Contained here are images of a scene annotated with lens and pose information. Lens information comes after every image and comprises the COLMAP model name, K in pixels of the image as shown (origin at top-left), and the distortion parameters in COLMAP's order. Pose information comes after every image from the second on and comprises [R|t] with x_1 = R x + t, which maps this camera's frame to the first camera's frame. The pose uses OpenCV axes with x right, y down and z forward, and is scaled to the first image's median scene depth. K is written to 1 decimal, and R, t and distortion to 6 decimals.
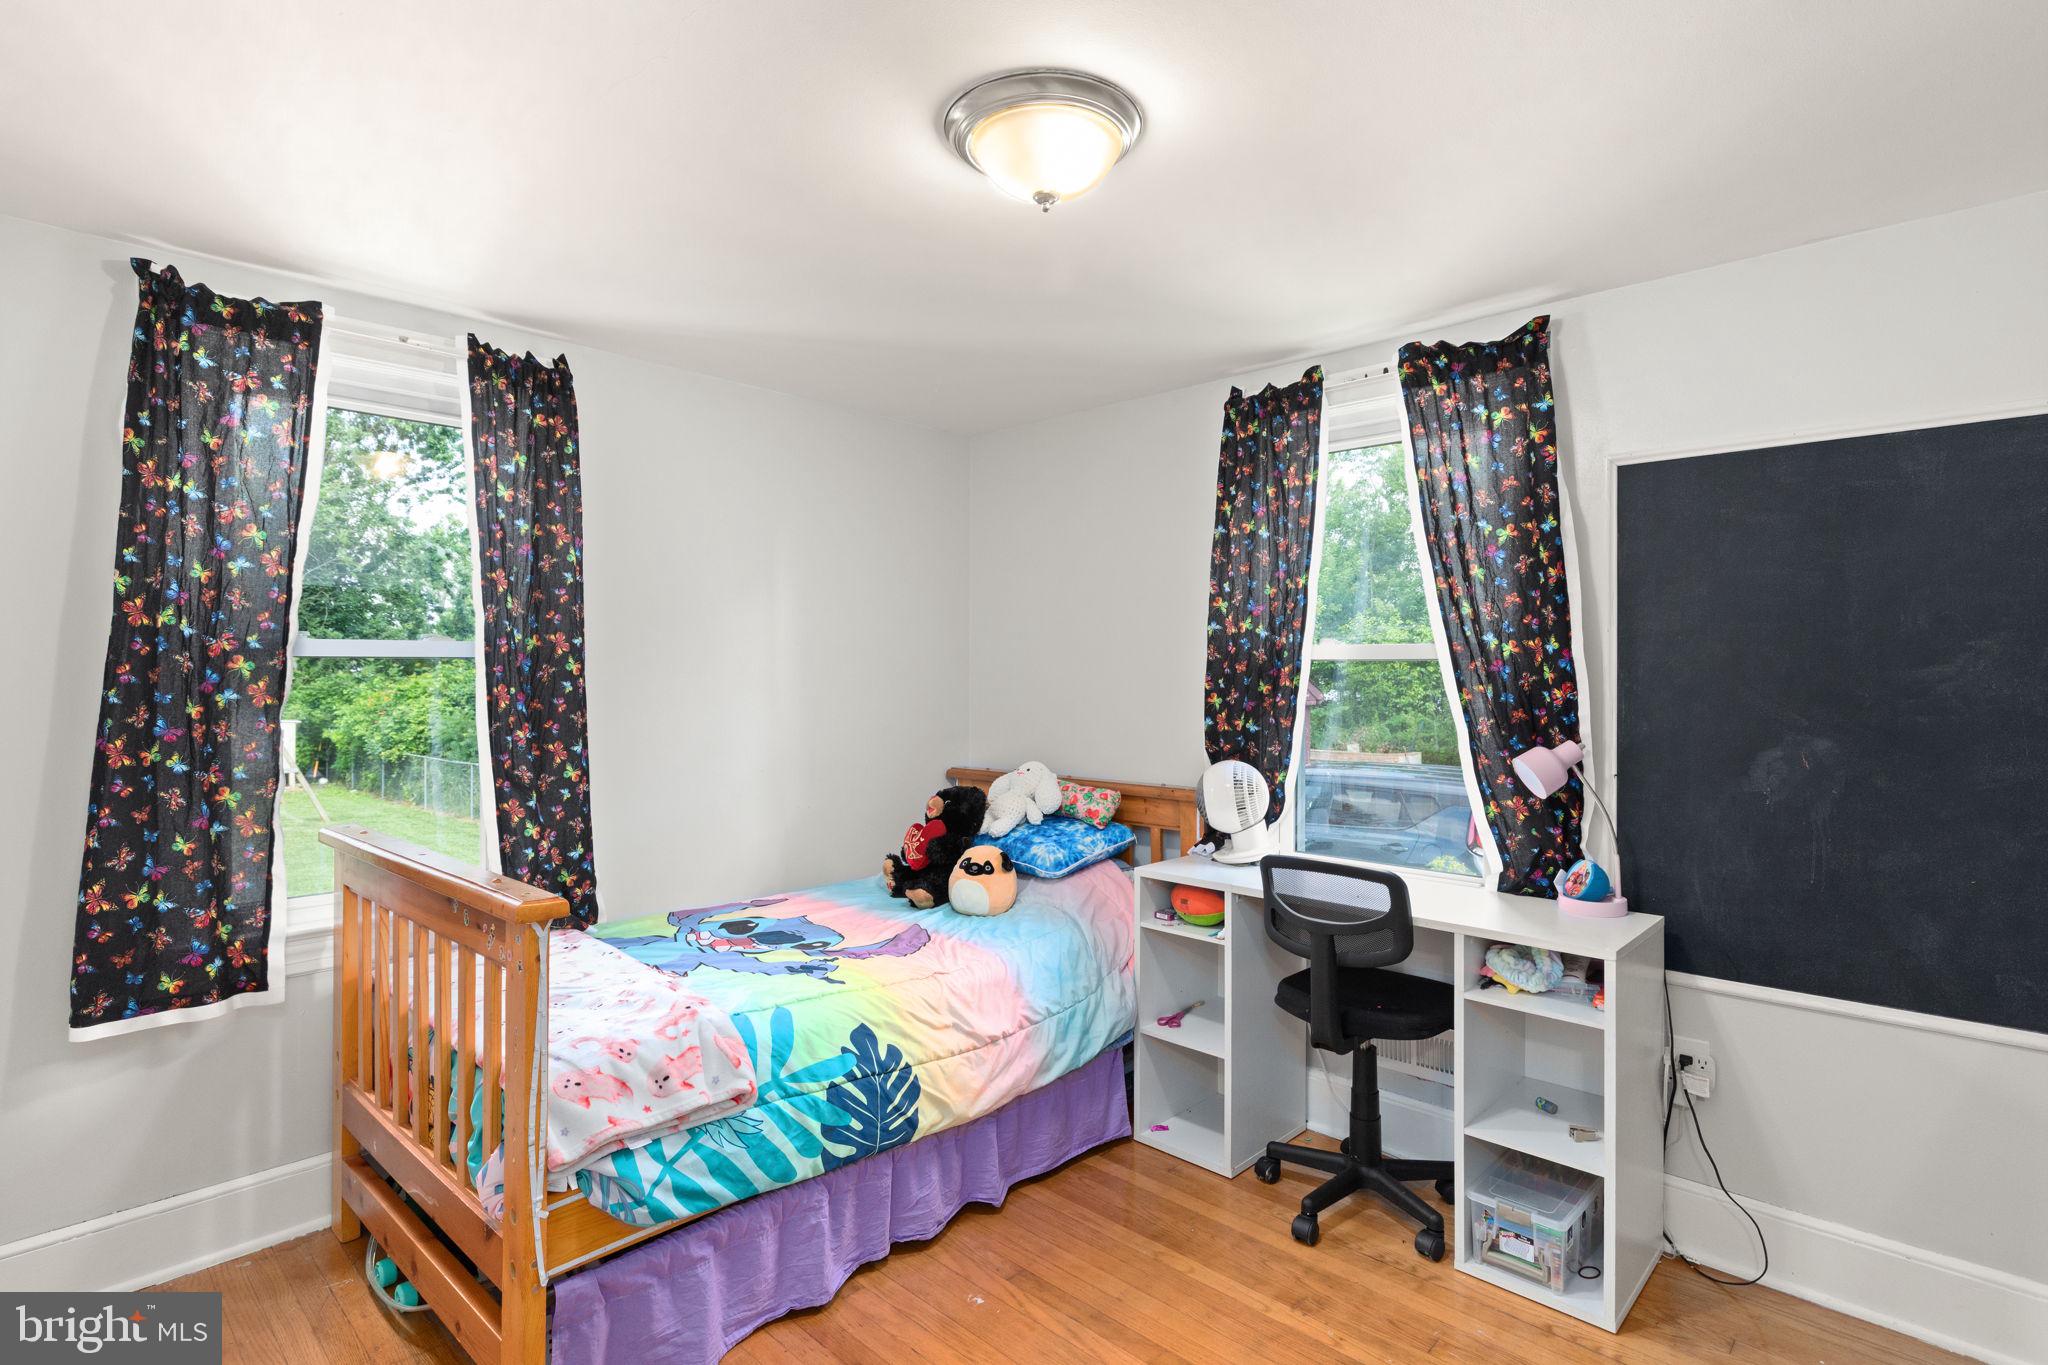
lens RADIAL K [[1038.2, 0, 1031.6], [0, 1038.2, 673.0], [0, 0, 1]] dist [0.004190, -0.000052]
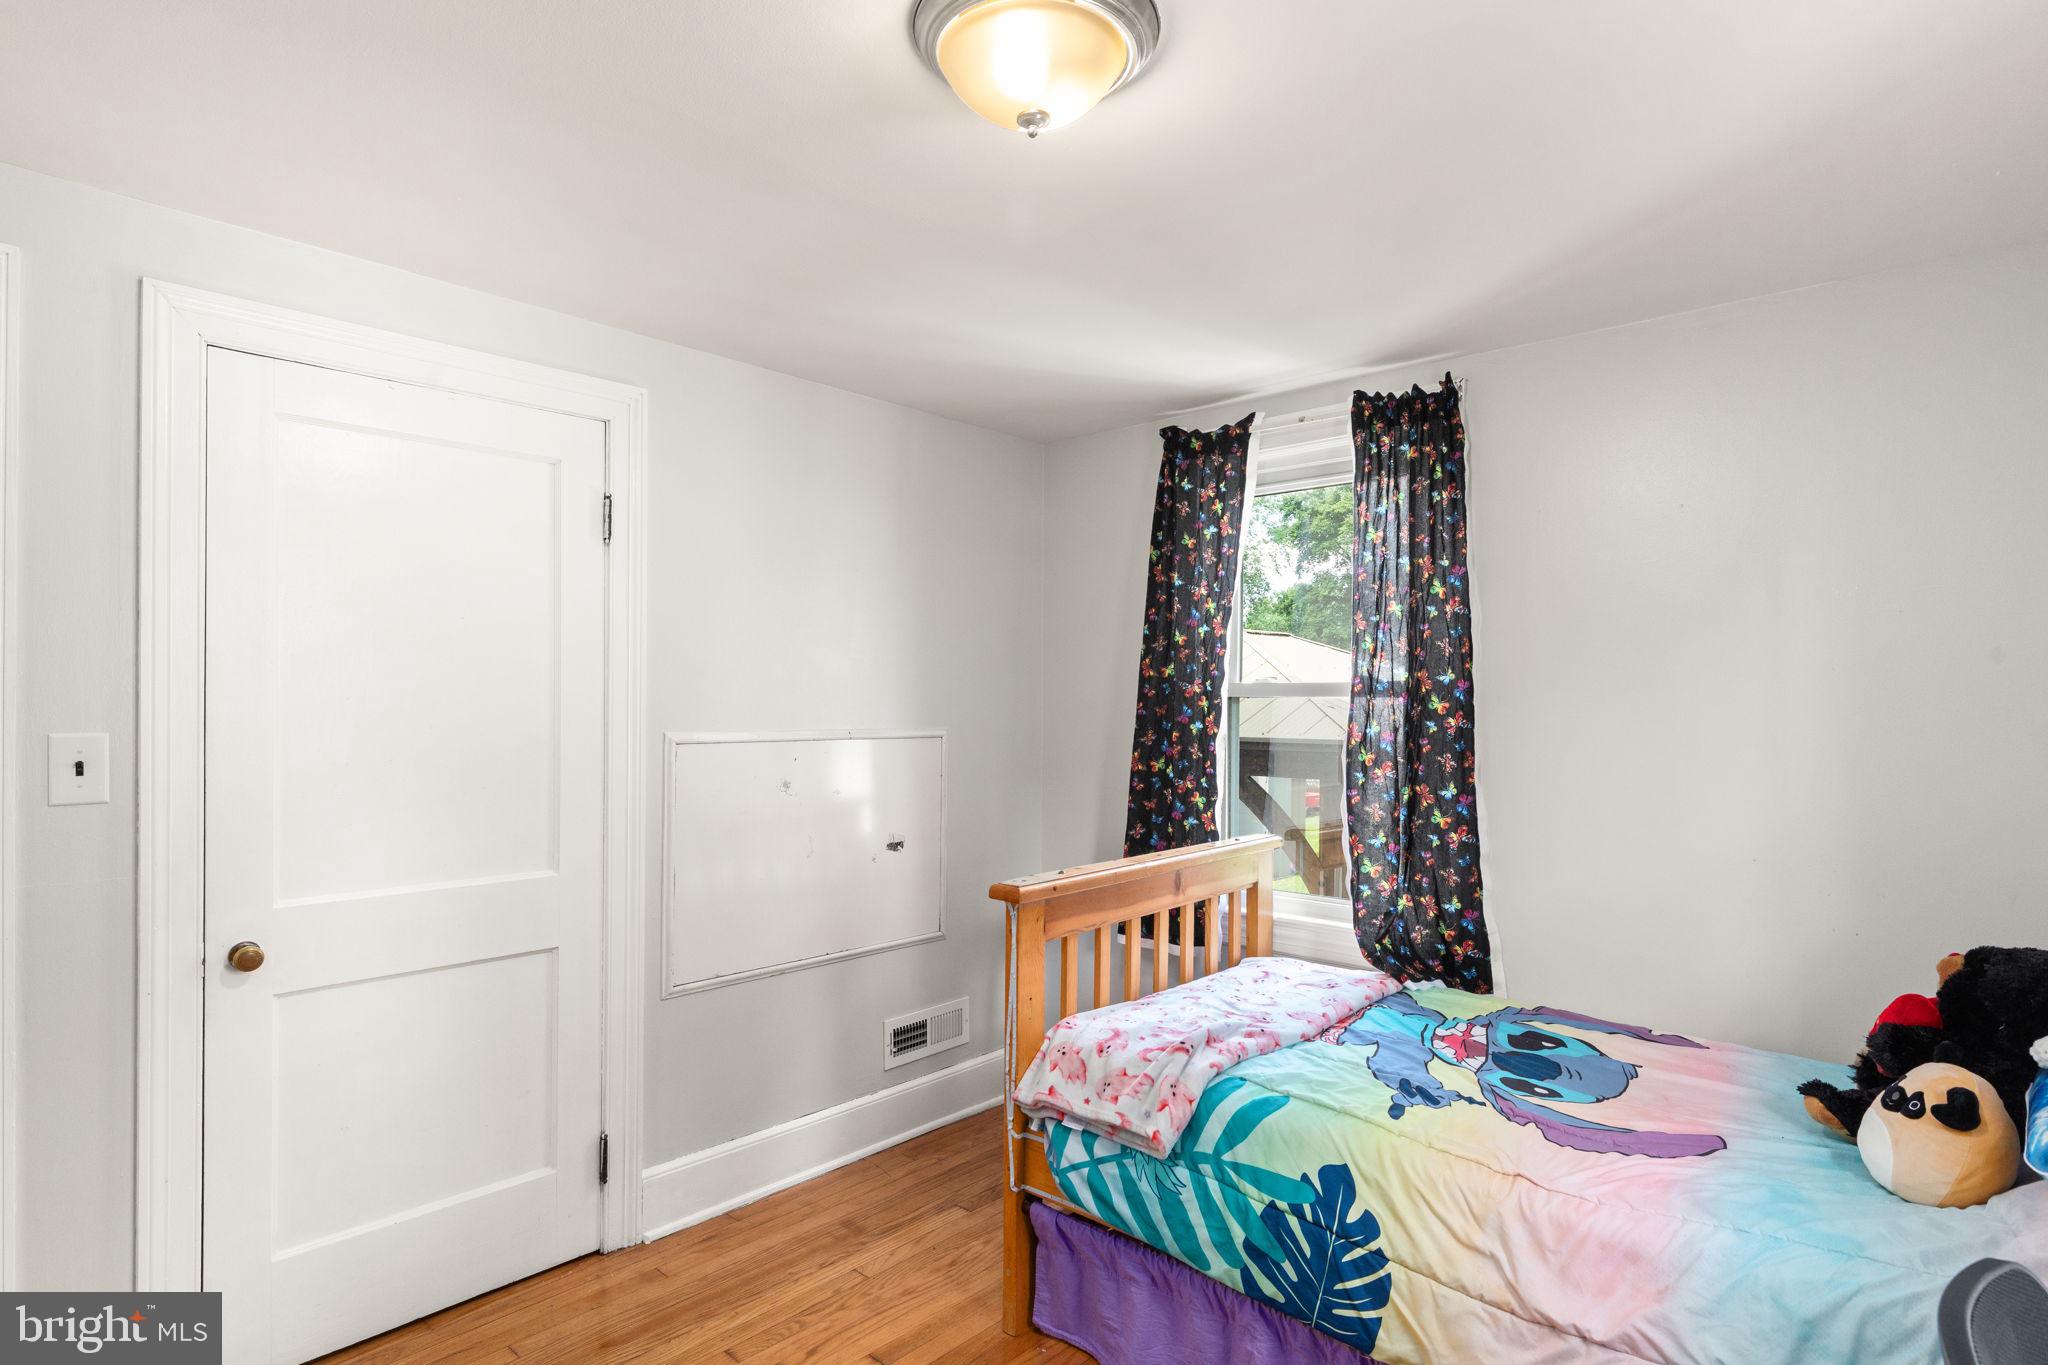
lens RADIAL K [[1062.4, 0, 989.1], [0, 1062.4, 704.9], [0, 0, 1]] dist [0.000792, -0.000157]
pose [[0.005186, 0.002242, -0.999984, 0.645279], [-0.008745, 0.999959, 0.002196, -0.006143], [0.999948, 0.008734, 0.005205, 0.743090]]
